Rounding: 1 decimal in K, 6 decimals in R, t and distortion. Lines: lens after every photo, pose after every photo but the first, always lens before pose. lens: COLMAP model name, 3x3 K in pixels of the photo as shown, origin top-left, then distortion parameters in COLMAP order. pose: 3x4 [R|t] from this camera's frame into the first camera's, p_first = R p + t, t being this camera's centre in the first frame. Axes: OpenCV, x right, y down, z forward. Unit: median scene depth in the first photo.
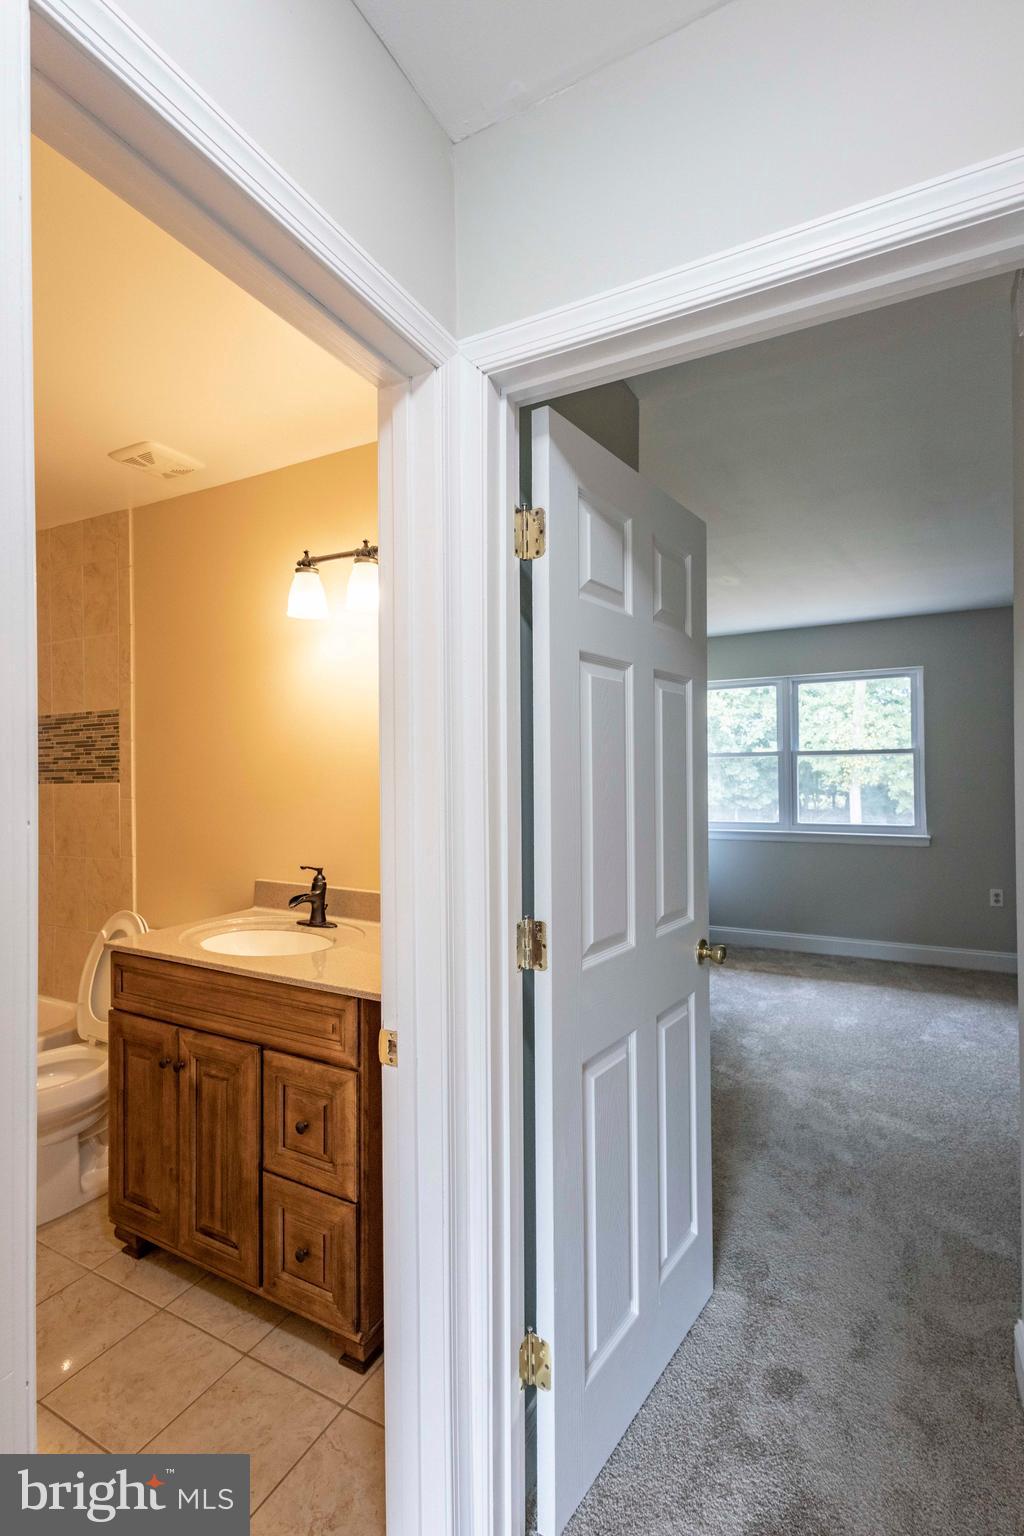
lens RADIAL K [[737.1, 0, 512.2], [0, 737.1, 770.4], [0, 0, 1]] dist [0.001465, -0.000550]
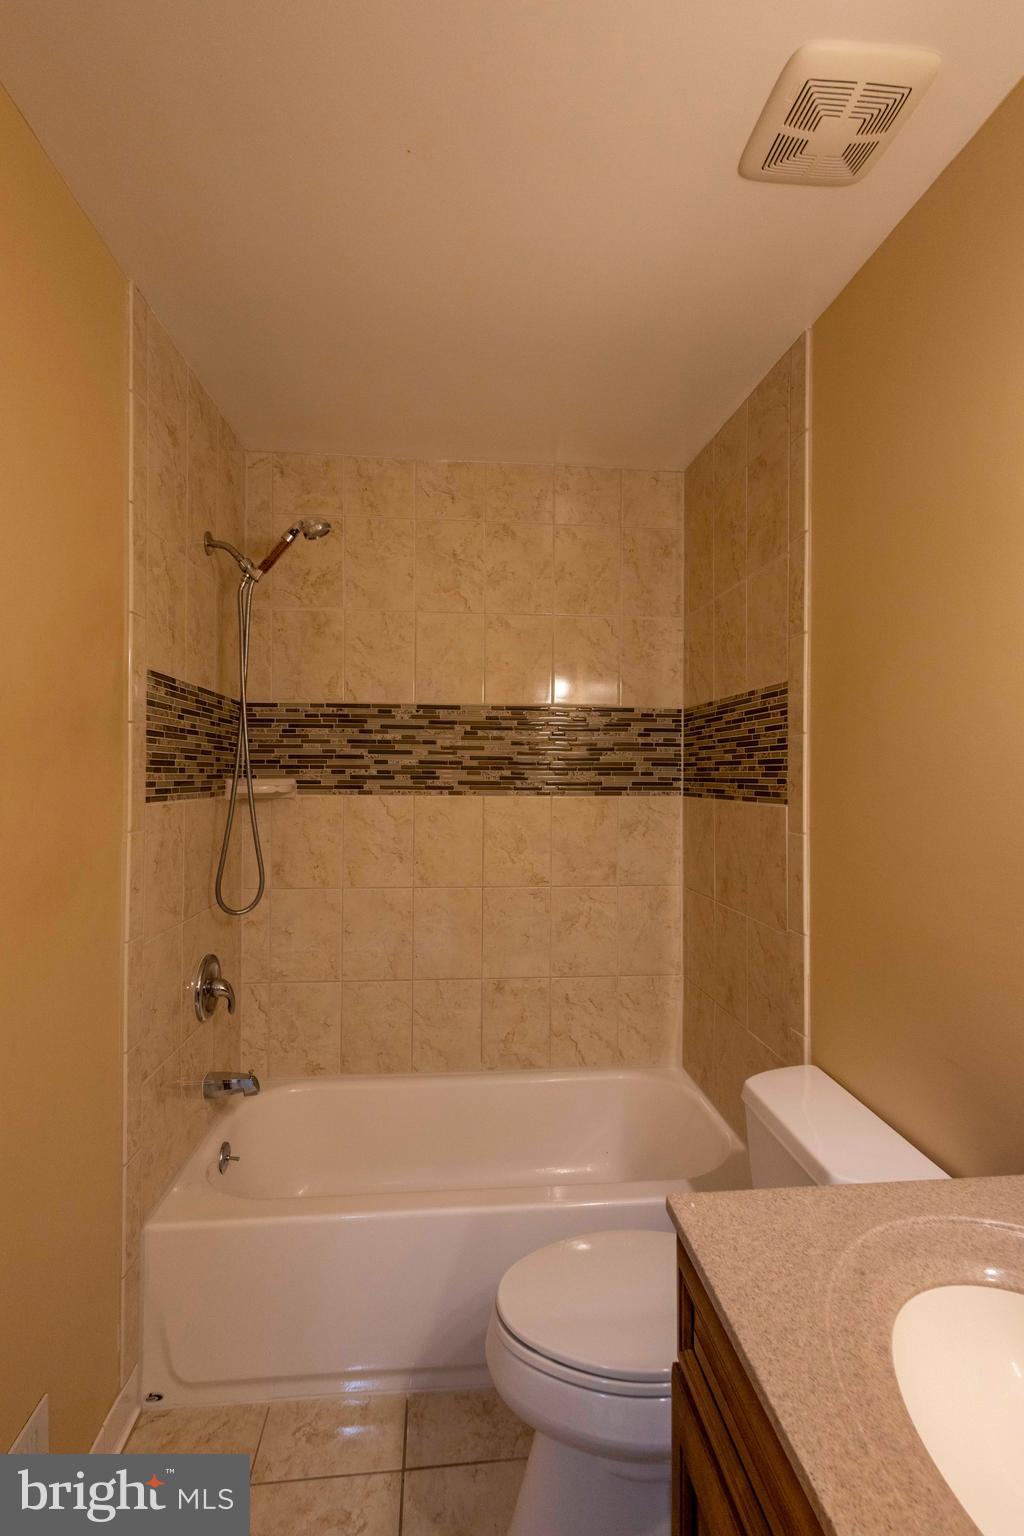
lens RADIAL K [[704.8, 0, 511.6], [0, 704.8, 769.6], [0, 0, 1]] dist [0.006956, -0.002734]
pose [[0.562028, 0.010530, -0.827052, -0.182594], [-0.008248, 0.999941, 0.007126, -0.013692], [0.827077, 0.002816, 0.562081, 0.484496]]
